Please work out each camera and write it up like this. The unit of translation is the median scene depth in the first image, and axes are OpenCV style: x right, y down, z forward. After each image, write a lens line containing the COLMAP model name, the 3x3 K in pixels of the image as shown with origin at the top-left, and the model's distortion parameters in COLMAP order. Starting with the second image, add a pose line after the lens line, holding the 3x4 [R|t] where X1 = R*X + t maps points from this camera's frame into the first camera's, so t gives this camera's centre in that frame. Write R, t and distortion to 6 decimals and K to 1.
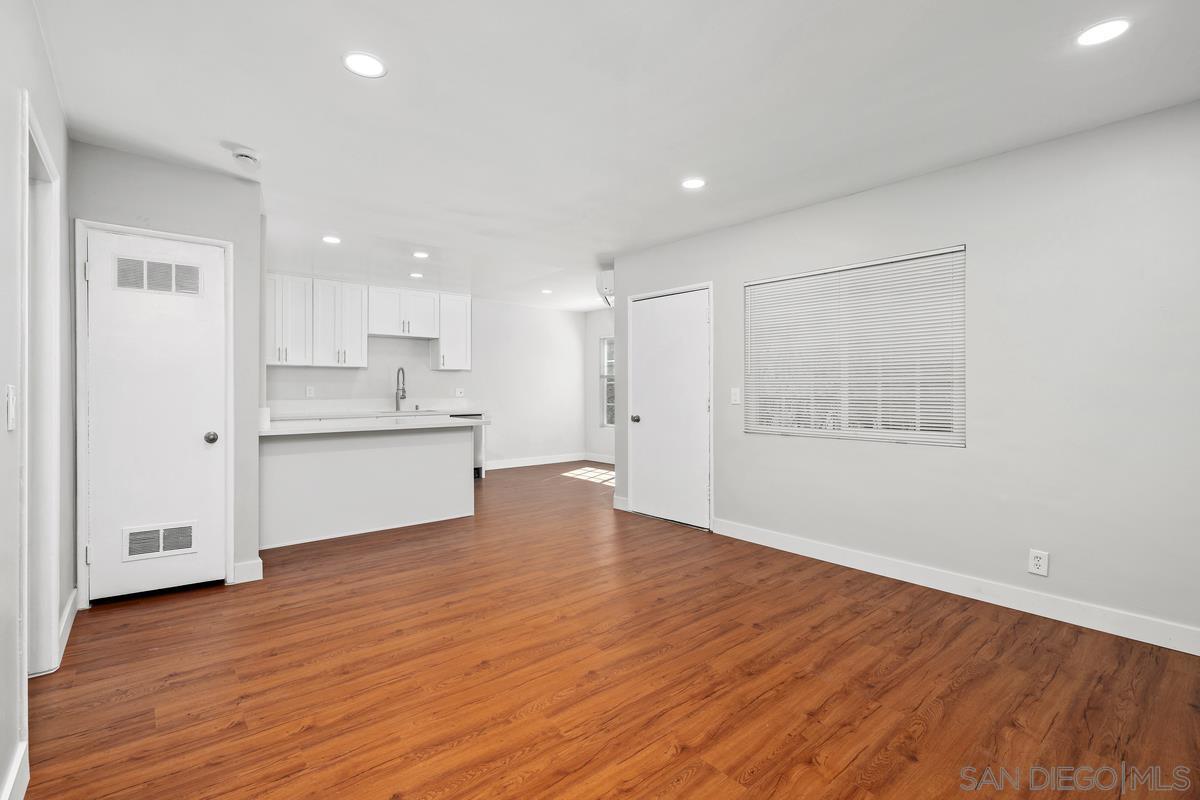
lens RADIAL K [[546.7, 0, 590.7], [0, 546.7, 391.2], [0, 0, 1]] dist [-0.001949, 0.000209]
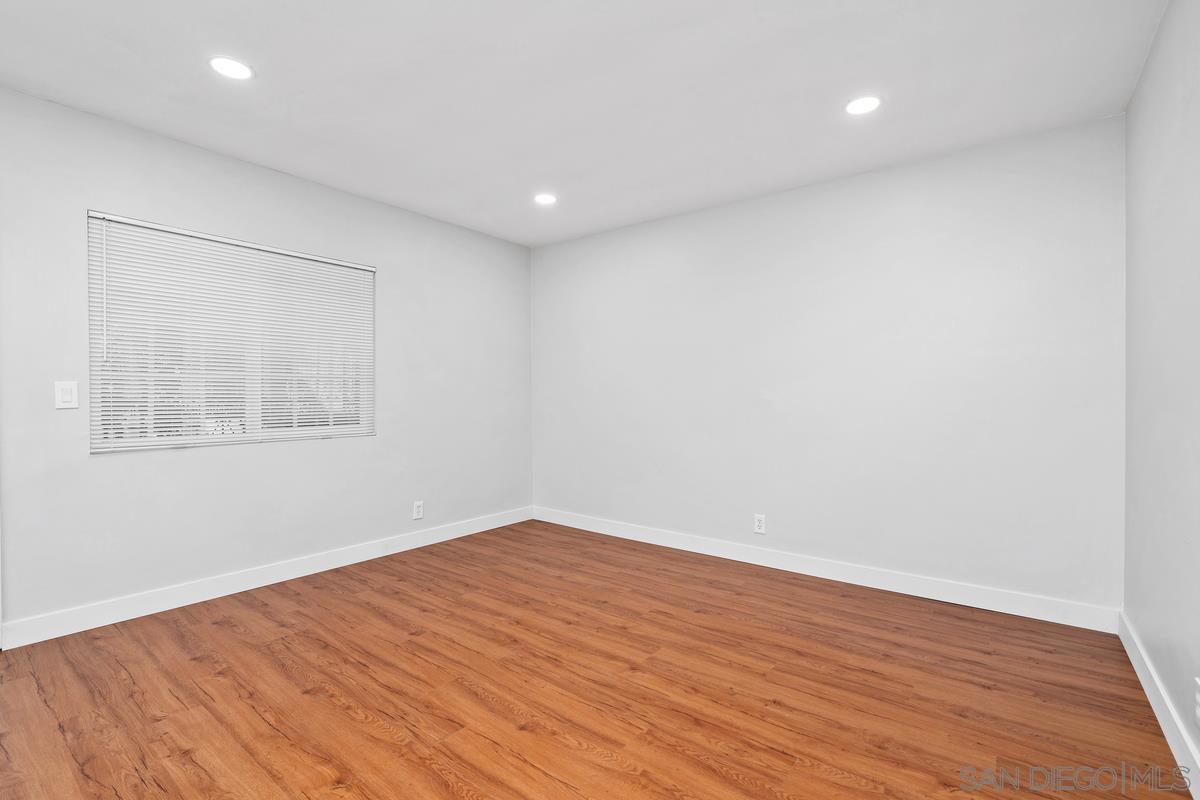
lens RADIAL K [[546.7, 0, 592.5], [0, 546.7, 398.8], [0, 0, 1]] dist [-0.001949, 0.000209]
pose [[-0.219601, -0.007479, 0.975561, -0.694277], [0.001068, 0.999968, 0.007906, 0.015301], [-0.975589, 0.002778, -0.219586, 0.920914]]
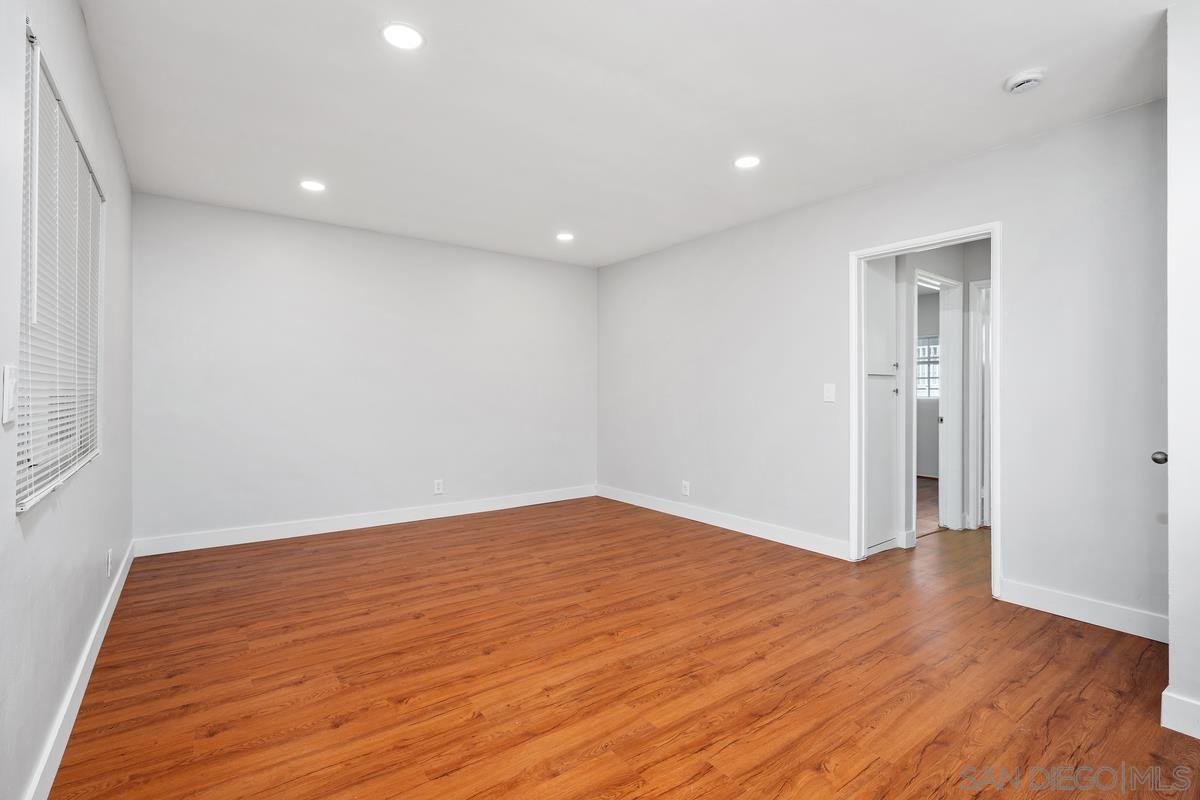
lens RADIAL K [[546.7, 0, 603.3], [0, 546.7, 394.9], [0, 0, 1]] dist [-0.001949, 0.000209]
pose [[-0.999068, -0.005732, 0.042776, -0.077077], [-0.005199, 0.999907, 0.012572, 0.007610], [-0.042844, 0.012338, -0.999006, 2.012942]]
